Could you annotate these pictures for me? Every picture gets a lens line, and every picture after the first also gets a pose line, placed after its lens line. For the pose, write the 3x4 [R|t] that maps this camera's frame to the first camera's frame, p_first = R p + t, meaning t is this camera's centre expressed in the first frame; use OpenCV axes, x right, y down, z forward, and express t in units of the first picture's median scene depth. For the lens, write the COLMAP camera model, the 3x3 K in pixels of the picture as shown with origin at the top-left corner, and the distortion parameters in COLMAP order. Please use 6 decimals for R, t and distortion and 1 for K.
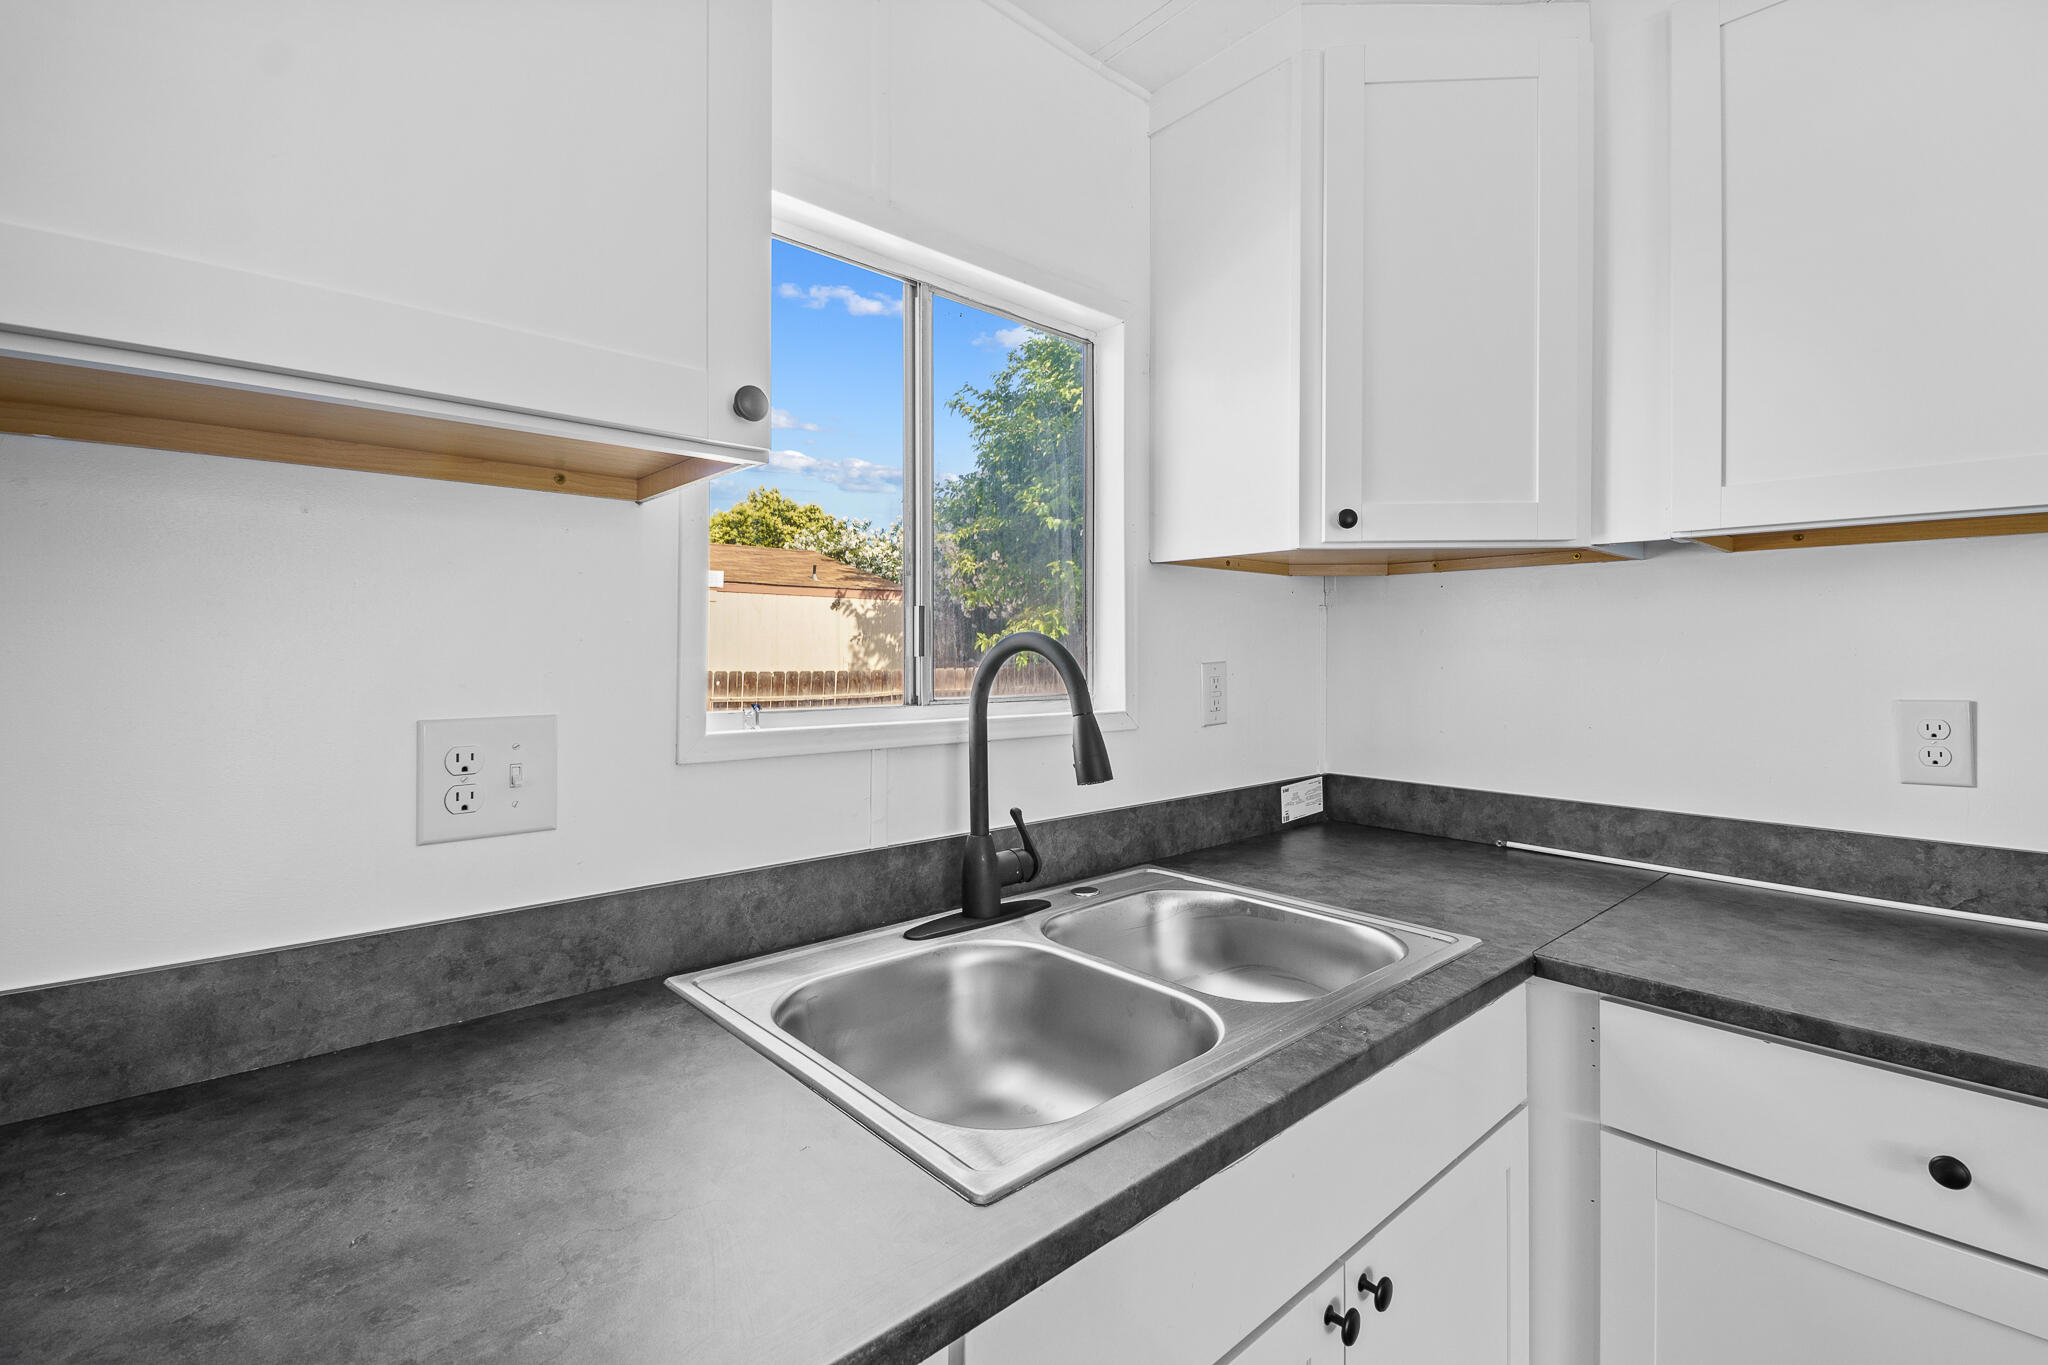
lens RADIAL K [[904.0, 0, 1020.7], [0, 904.0, 650.2], [0, 0, 1]] dist [0.024270, -0.017116]
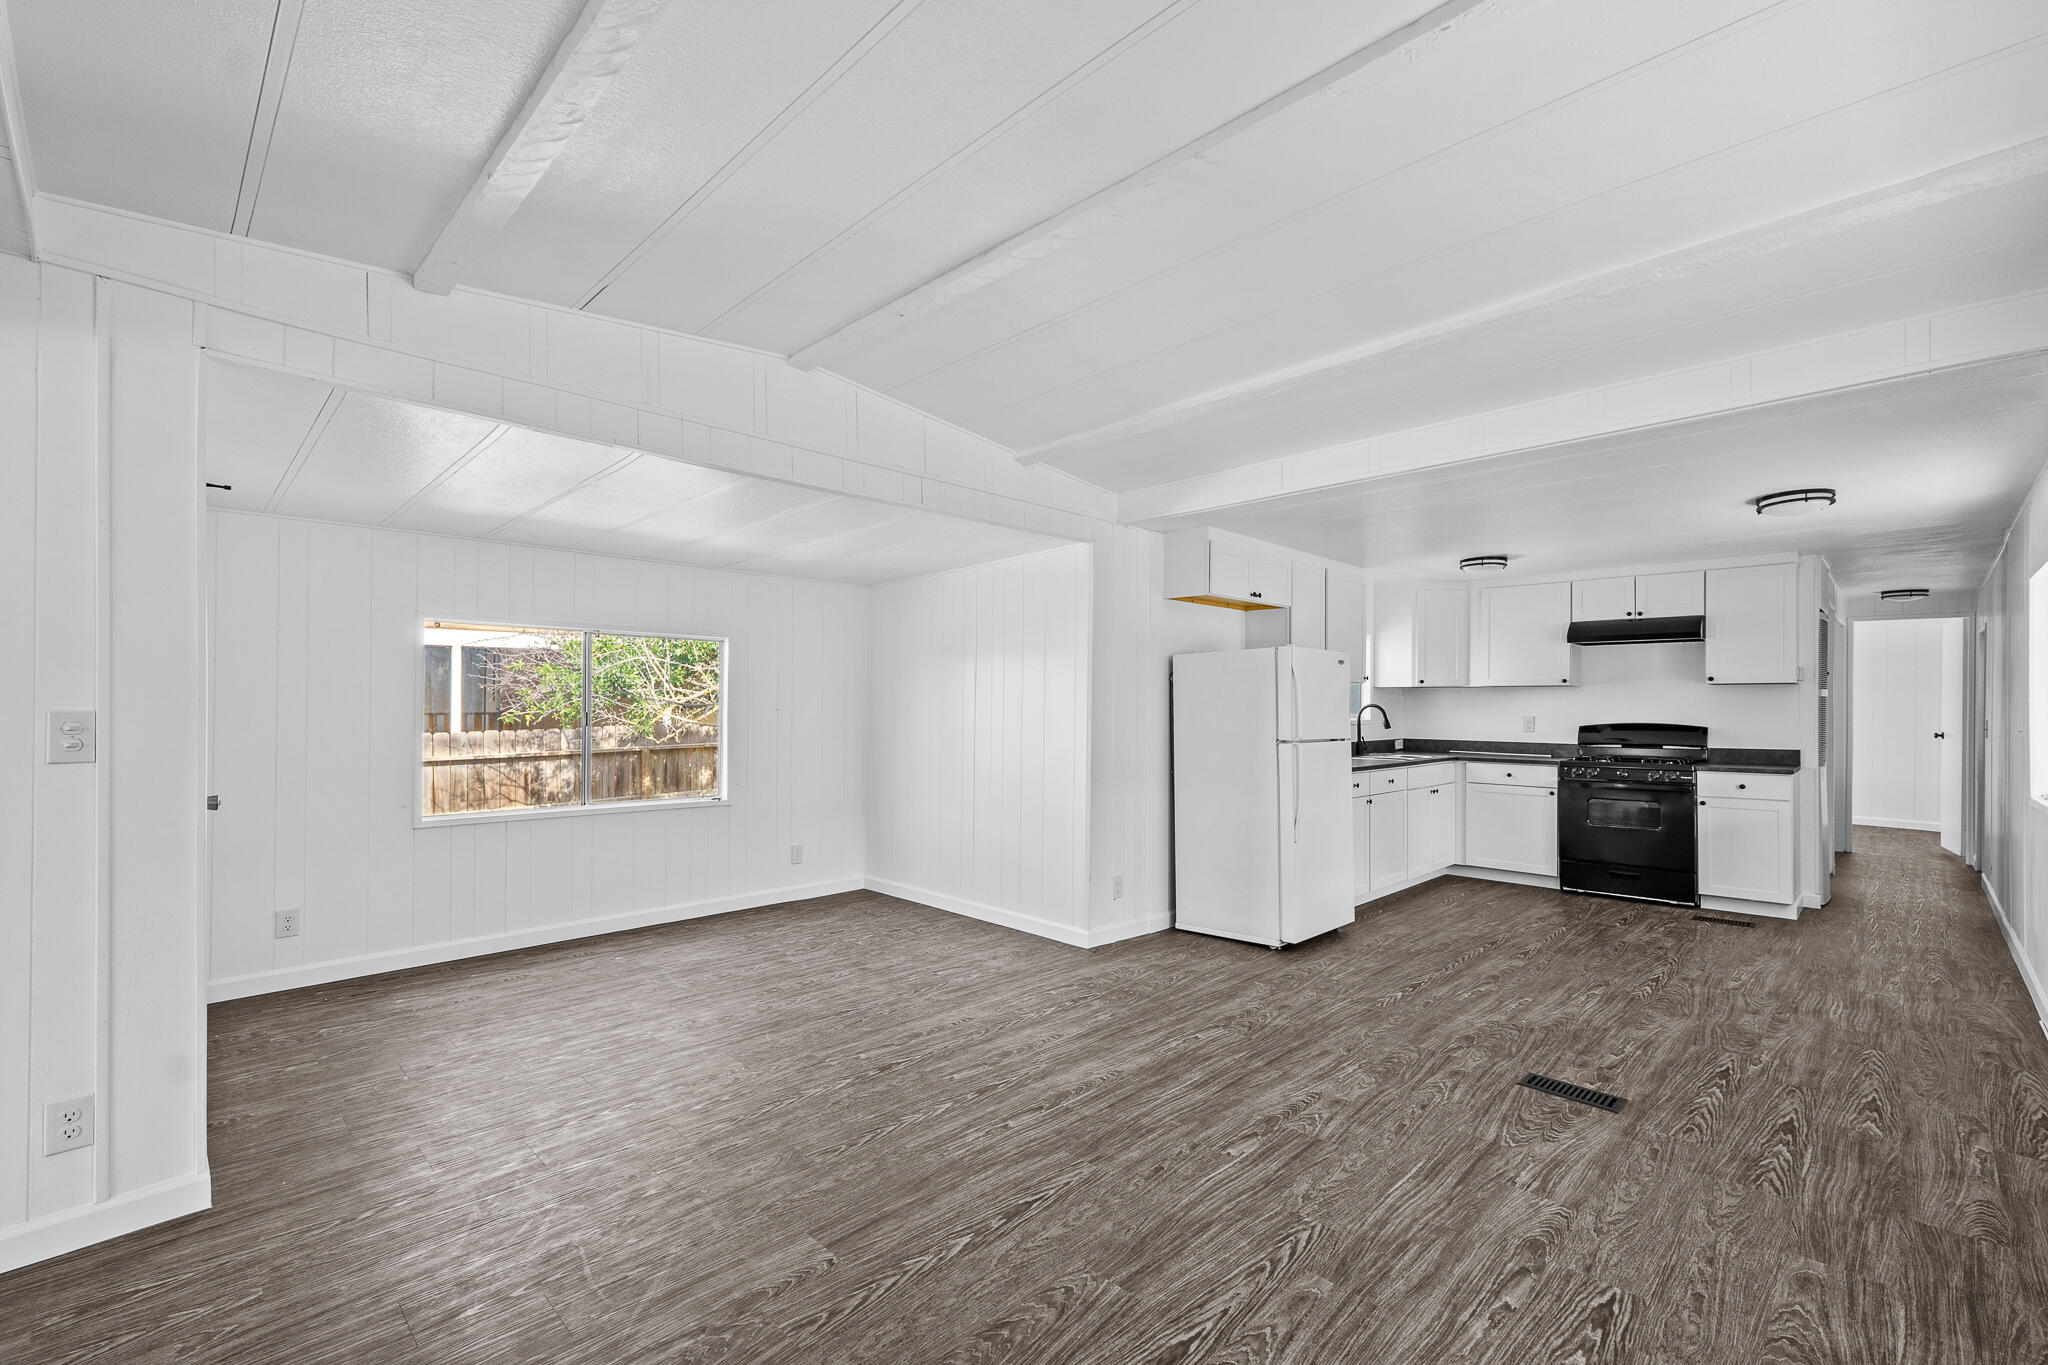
lens RADIAL K [[881.7, 0, 1041.9], [0, 881.7, 701.9], [0, 0, 1]] dist [0.031571, -0.009980]
pose [[0.996598, 0.003697, 0.082333, -2.193343], [-0.003546, 0.999992, -0.001981, -0.010899], [-0.082339, 0.001682, 0.996603, -3.822837]]
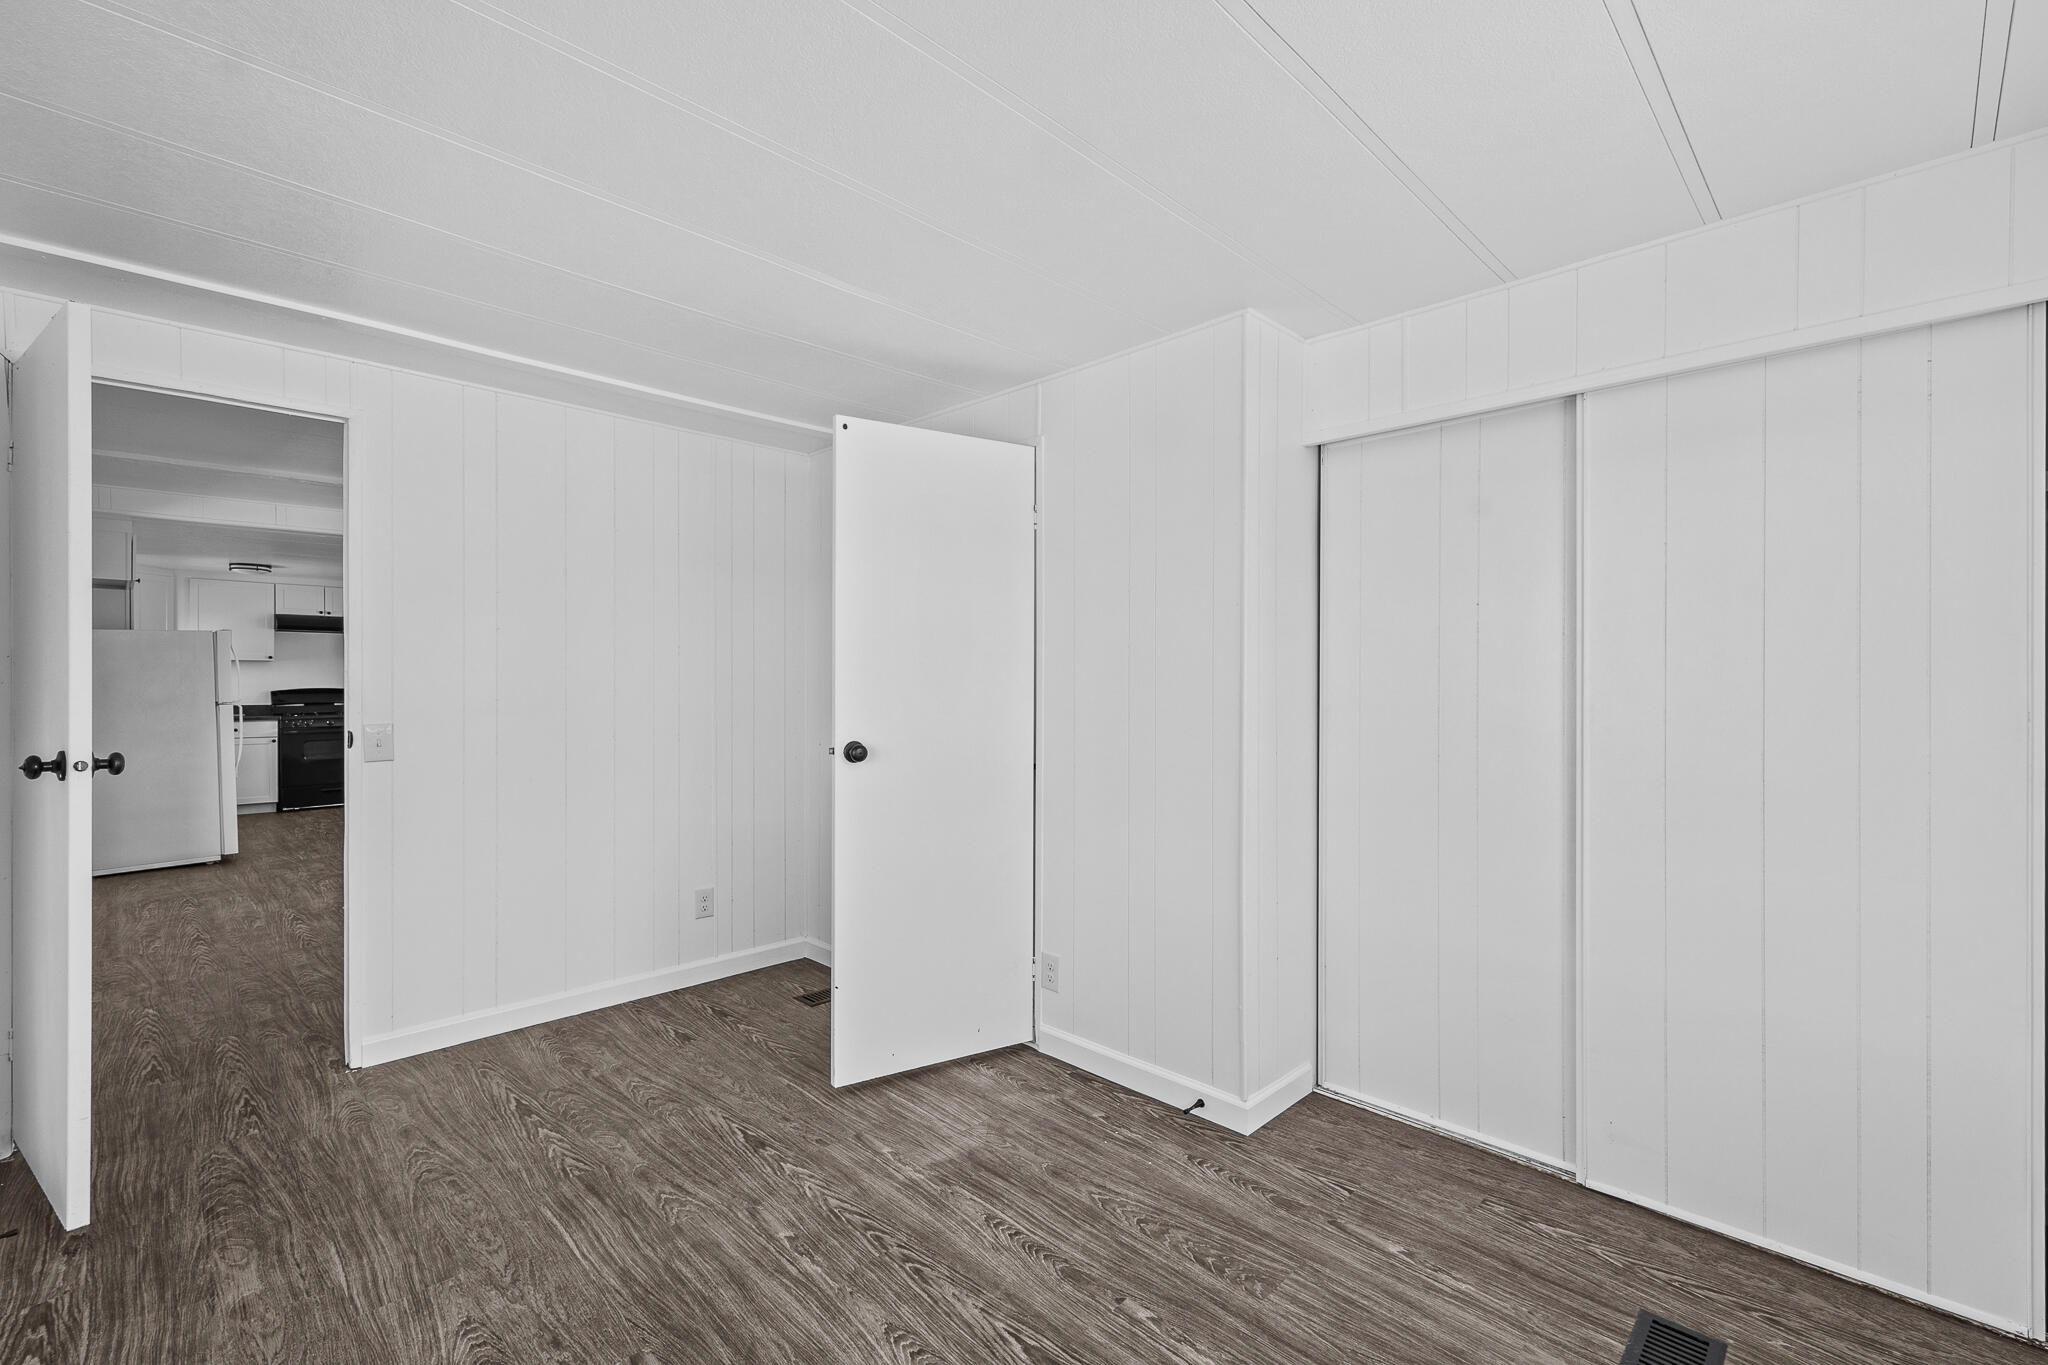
lens RADIAL K [[872.4, 0, 1024.0], [0, 872.4, 682.5], [0, 0, 1]] dist [-0.000481, -0.000104]
pose [[-0.044037, -0.004837, 0.999018, -5.408633], [-0.004684, 0.999978, 0.004635, -0.018084], [-0.999019, -0.004475, -0.044059, -4.392550]]
